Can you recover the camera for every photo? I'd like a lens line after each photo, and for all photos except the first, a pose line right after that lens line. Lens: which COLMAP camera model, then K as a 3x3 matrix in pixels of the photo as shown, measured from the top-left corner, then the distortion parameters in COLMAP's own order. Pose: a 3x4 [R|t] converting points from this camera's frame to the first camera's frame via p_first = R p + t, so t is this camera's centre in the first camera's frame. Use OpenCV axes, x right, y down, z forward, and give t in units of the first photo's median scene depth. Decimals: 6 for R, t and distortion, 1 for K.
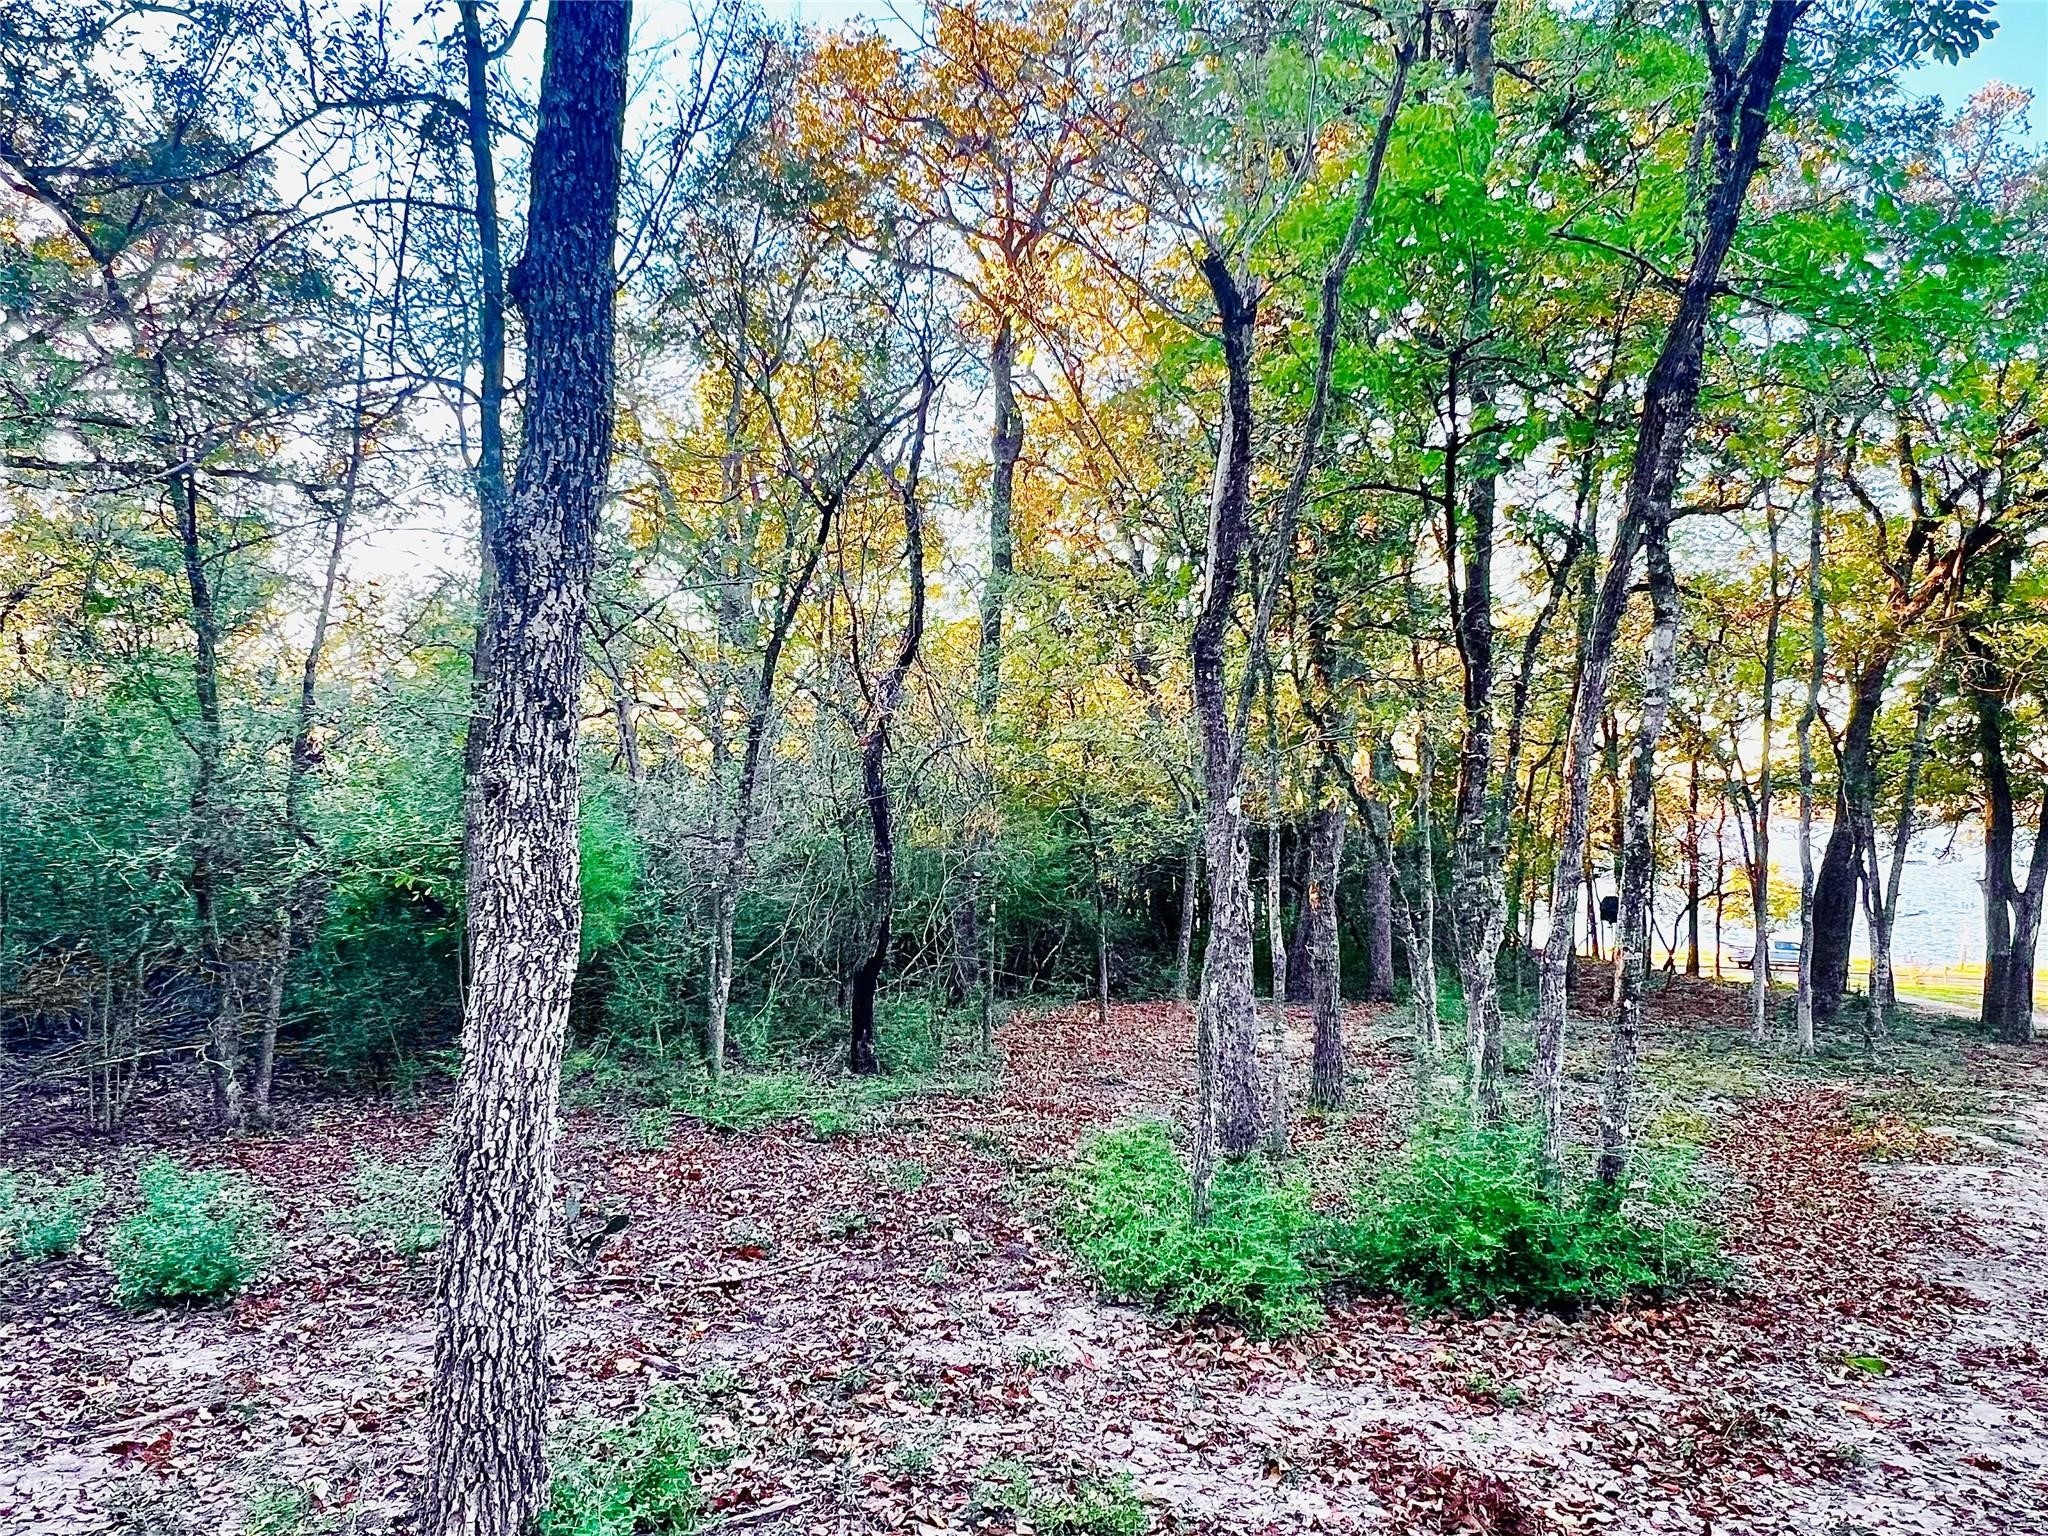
lens RADIAL K [[1451.8, 0, 1024.0], [0, 1451.8, 768.0], [0, 0, 1]] dist [-0.001508, -0.001304]
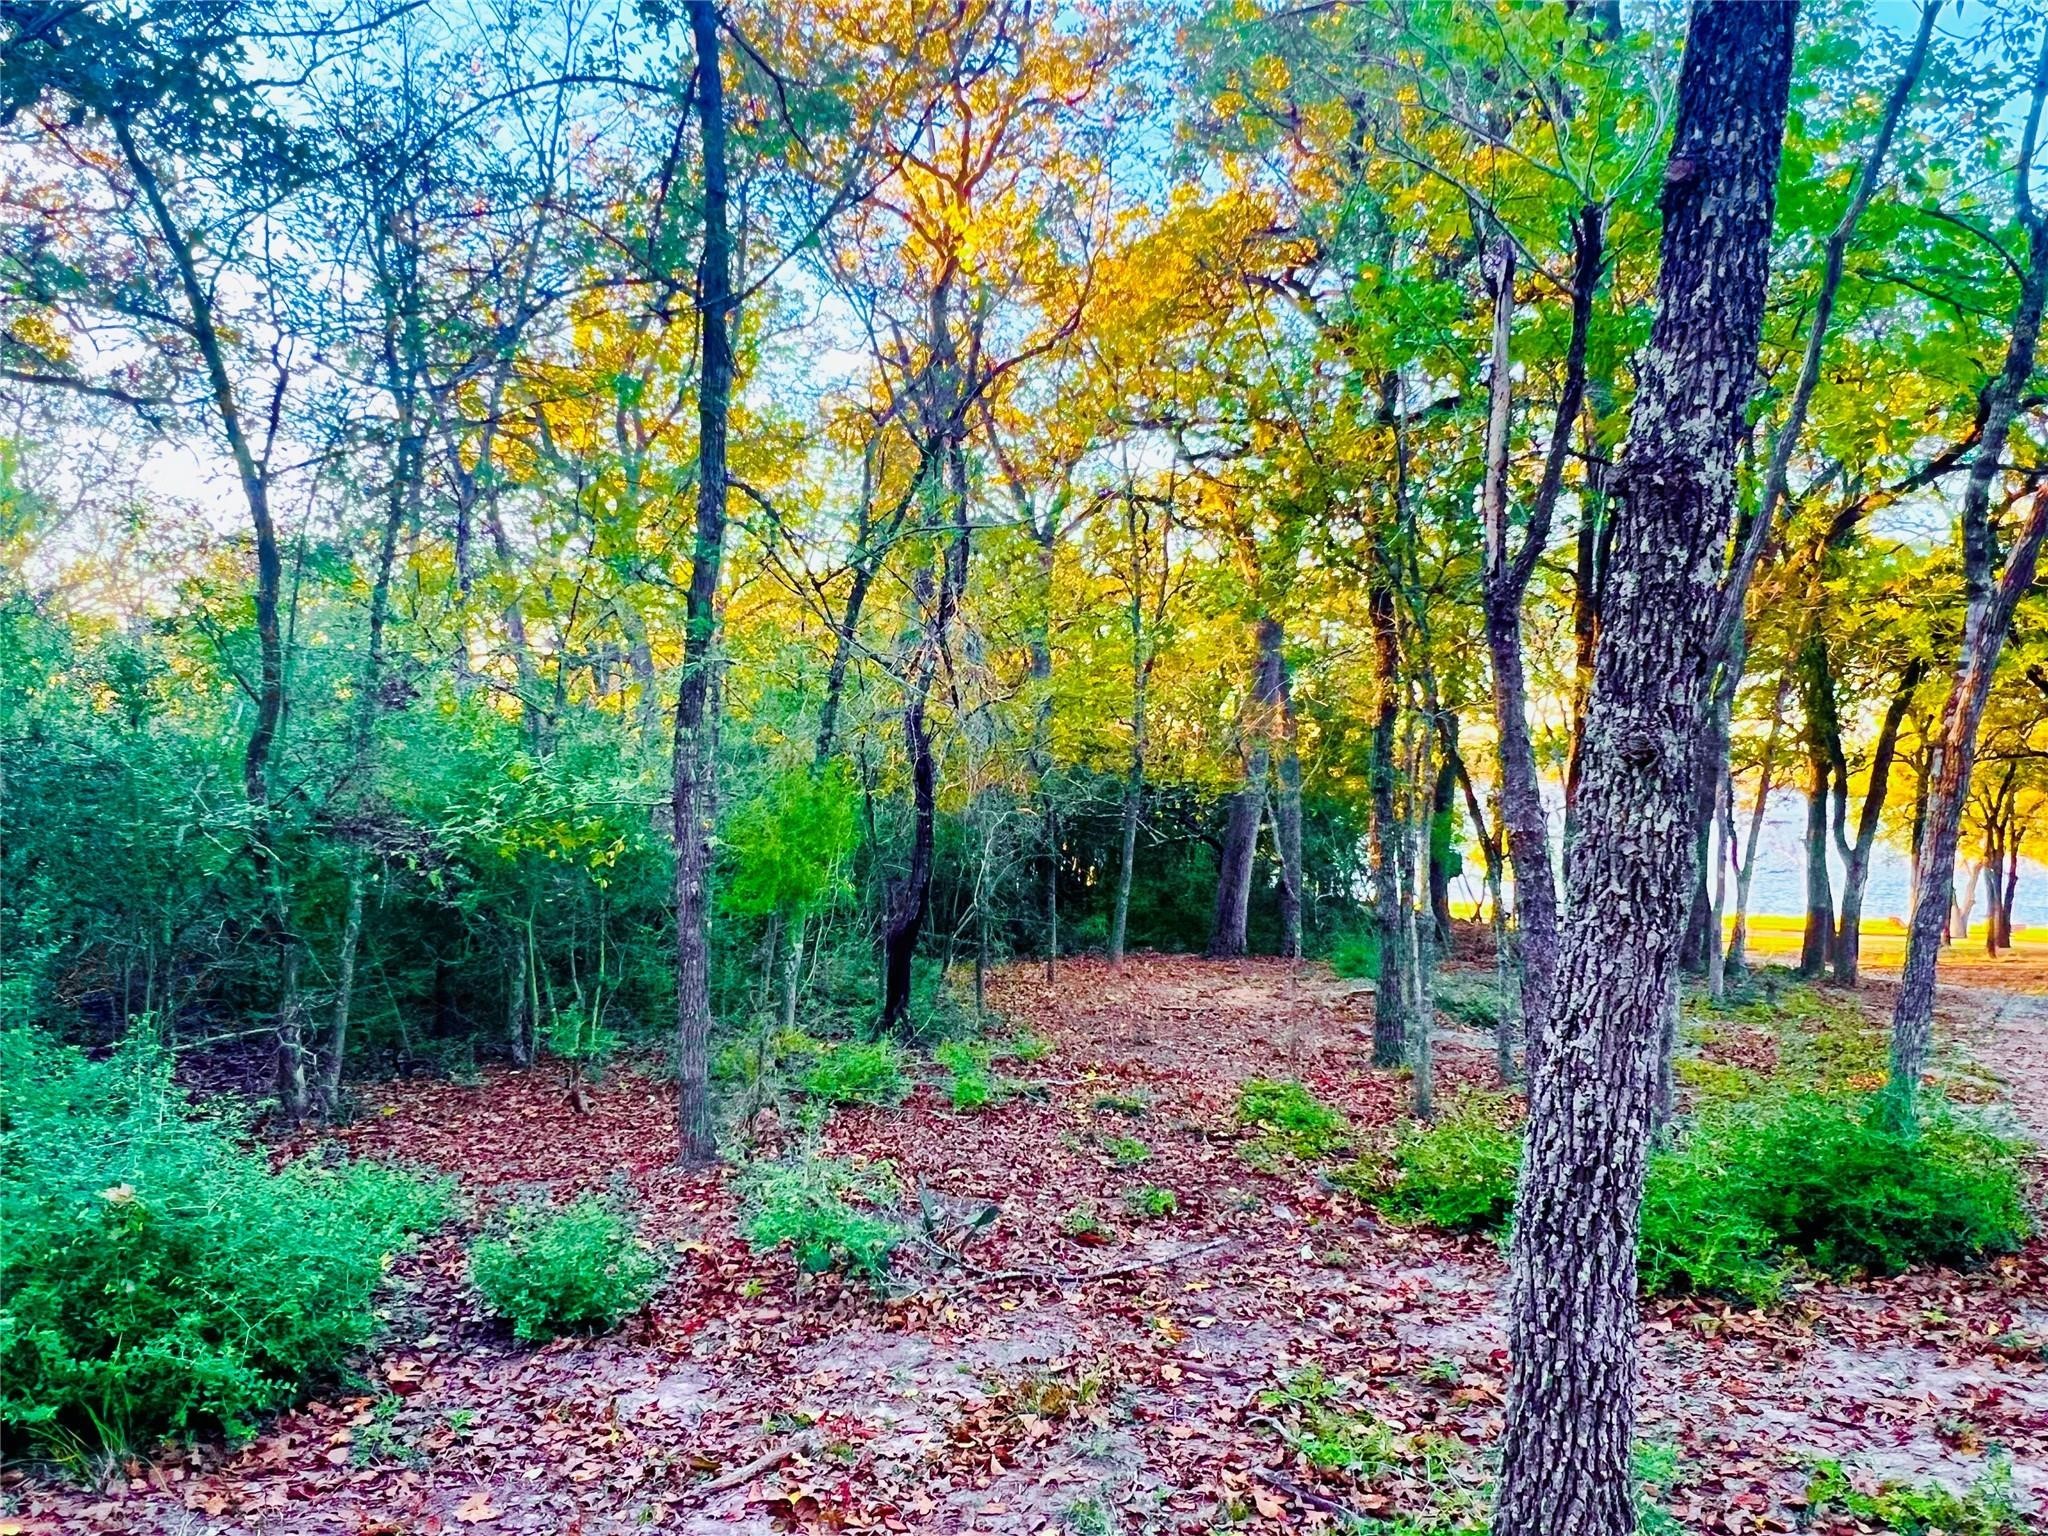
lens RADIAL K [[1451.8, 0, 1024.0], [0, 1451.8, 768.0], [0, 0, 1]] dist [-0.001508, -0.001304]
pose [[0.987671, 0.010982, 0.156160, -0.865495], [-0.015730, 0.999450, 0.029201, 0.002108], [-0.155753, -0.031297, 0.987300, 0.191984]]
